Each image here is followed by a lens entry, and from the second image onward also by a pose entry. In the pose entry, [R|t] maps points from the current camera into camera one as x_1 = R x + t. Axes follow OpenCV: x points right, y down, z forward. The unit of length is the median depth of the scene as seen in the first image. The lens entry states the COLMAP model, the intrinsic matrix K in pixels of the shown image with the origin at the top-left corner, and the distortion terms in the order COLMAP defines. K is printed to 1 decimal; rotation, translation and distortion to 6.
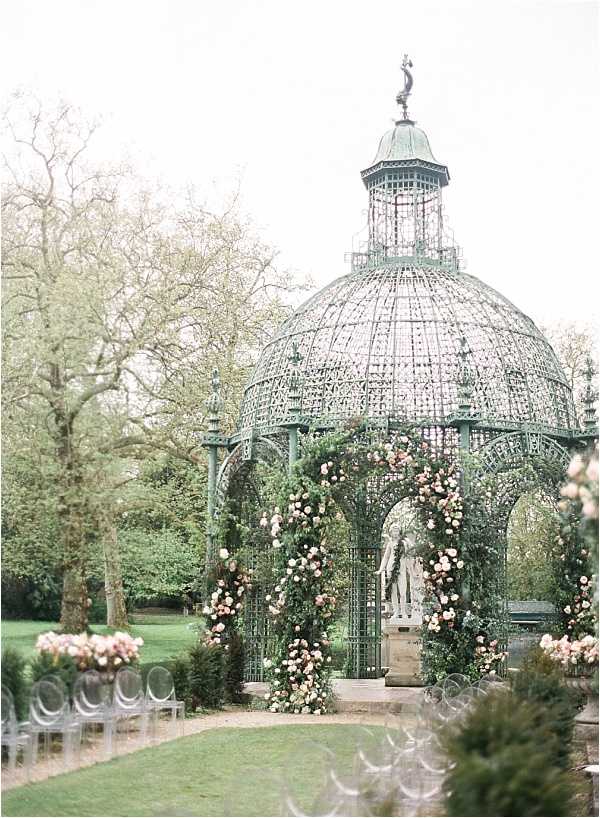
lens RADIAL K [[1180.4, 0, 300.8], [0, 1180.4, 401.8], [0, 0, 1]] dist [-0.093837, 0.000000]
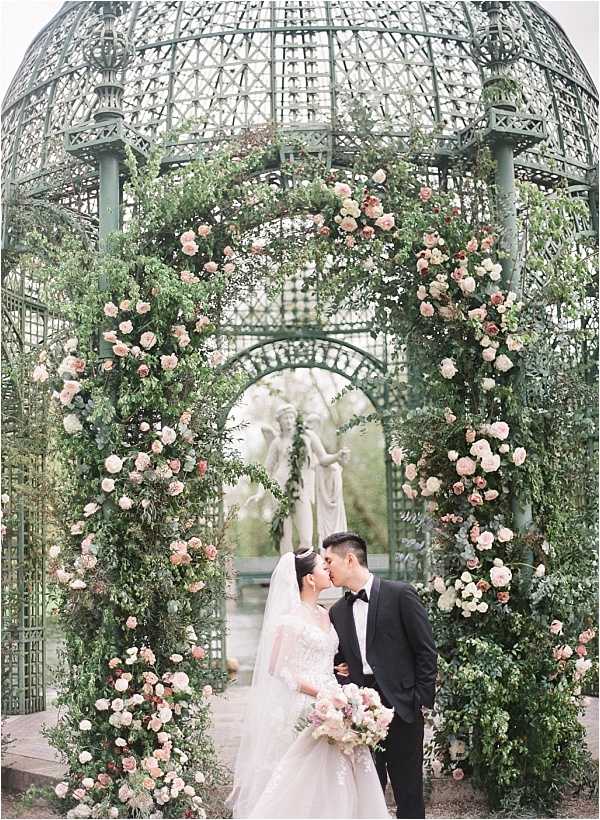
lens RADIAL K [[1183.3, 0, 298.5], [0, 1183.3, 437.2], [0, 0, 1]] dist [-0.093837, 0.000000]
pose [[0.972902, -0.010529, 0.230980, -0.039895], [-0.003530, 0.998170, 0.060369, 0.101348], [-0.231193, -0.059548, 0.971084, 0.579848]]
